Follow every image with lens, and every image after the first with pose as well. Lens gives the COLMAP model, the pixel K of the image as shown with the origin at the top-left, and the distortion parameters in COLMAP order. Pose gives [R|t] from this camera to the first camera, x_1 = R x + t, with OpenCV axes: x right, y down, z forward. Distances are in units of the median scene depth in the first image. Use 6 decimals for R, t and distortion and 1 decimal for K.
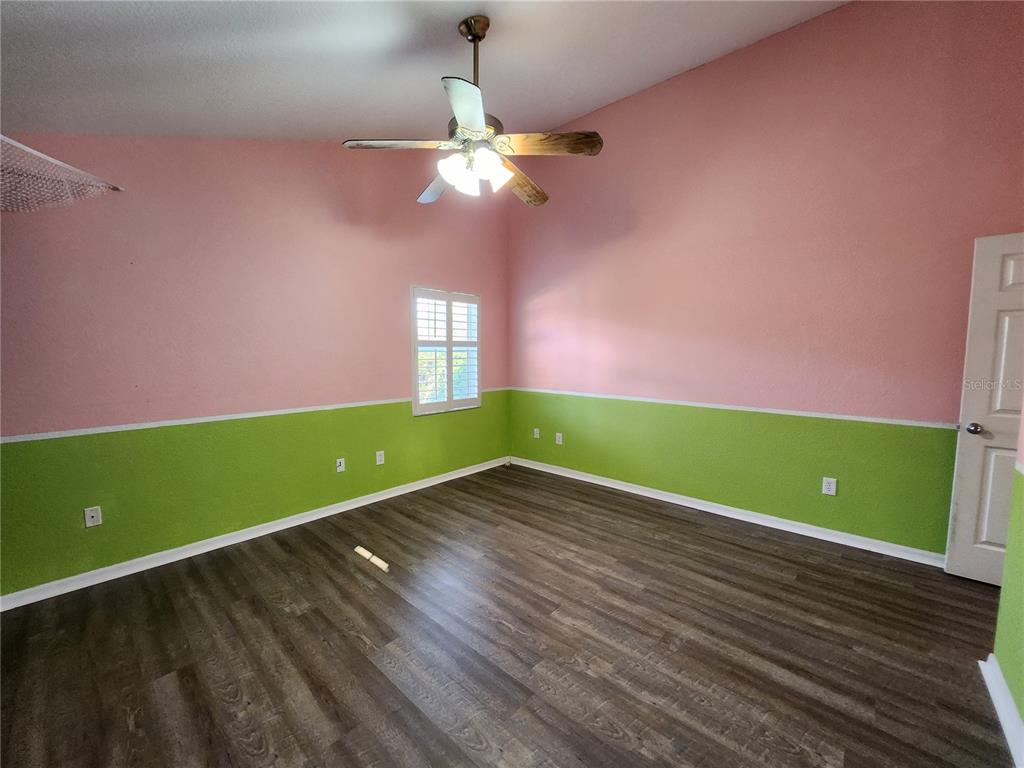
lens RADIAL K [[411.0, 0, 520.2], [0, 411.0, 385.6], [0, 0, 1]] dist [-0.013670, -0.001082]
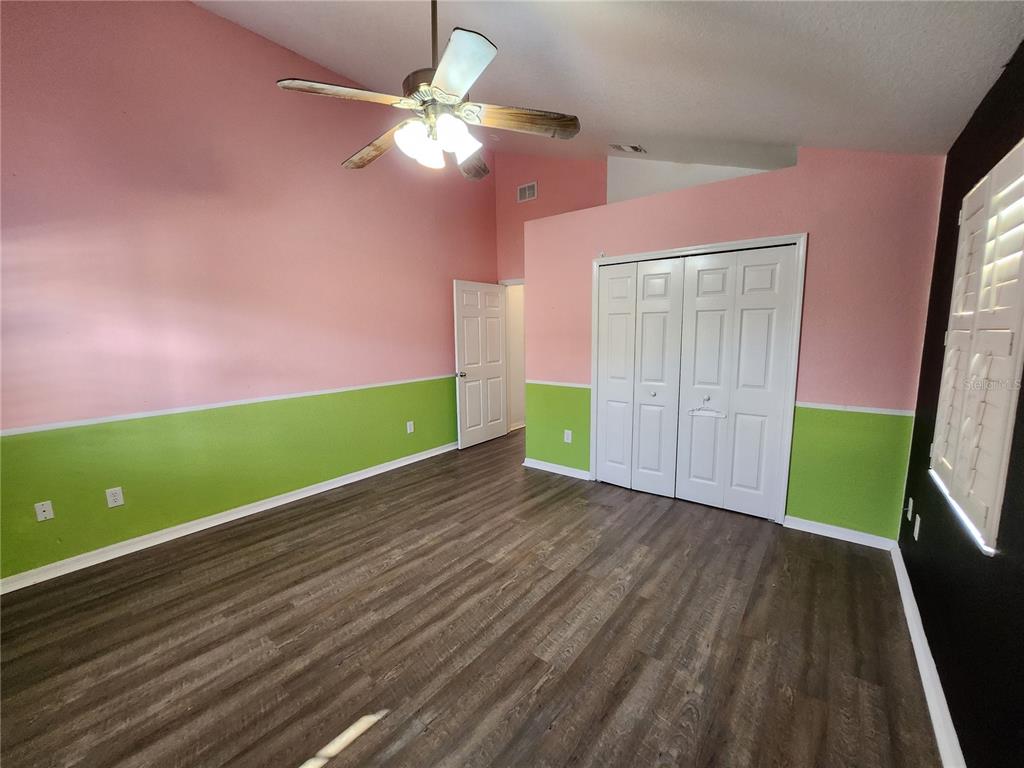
lens RADIAL K [[411.0, 0, 508.7], [0, 411.0, 380.5], [0, 0, 1]] dist [-0.013670, -0.001082]
pose [[-0.050593, -0.124258, 0.990959, -0.912710], [0.100174, 0.986595, 0.128825, -0.102170], [-0.993683, 0.105786, -0.037468, 0.817147]]
